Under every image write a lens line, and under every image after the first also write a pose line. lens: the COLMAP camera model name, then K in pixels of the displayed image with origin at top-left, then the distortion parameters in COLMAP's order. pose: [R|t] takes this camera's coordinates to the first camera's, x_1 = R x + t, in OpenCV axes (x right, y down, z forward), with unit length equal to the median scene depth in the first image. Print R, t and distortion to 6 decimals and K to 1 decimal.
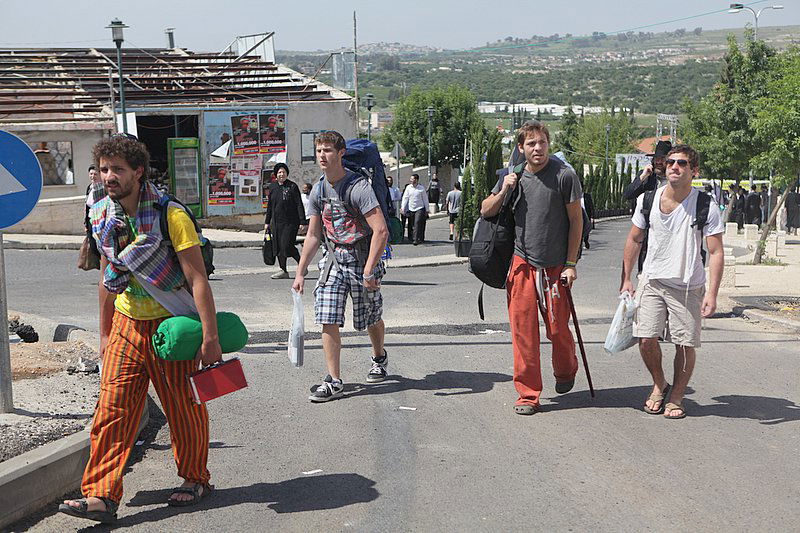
lens RADIAL K [[1228.8, 0, 401.6], [0, 1228.8, 263.6], [0, 0, 1]] dist [0.023142, 0.000000]
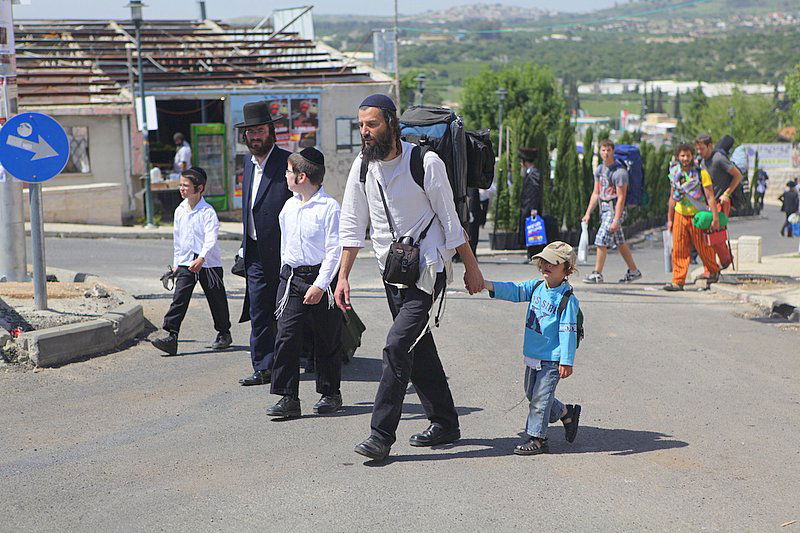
lens RADIAL K [[1565.2, 0, 399.1], [0, 1565.2, 268.5], [0, 0, 1]] dist [0.190843, 0.000000]
pose [[0.997796, 0.006935, -0.065993, 0.039431], [-0.007680, 0.999909, -0.011049, 0.016389], [0.065910, 0.011531, 0.997759, -0.148783]]
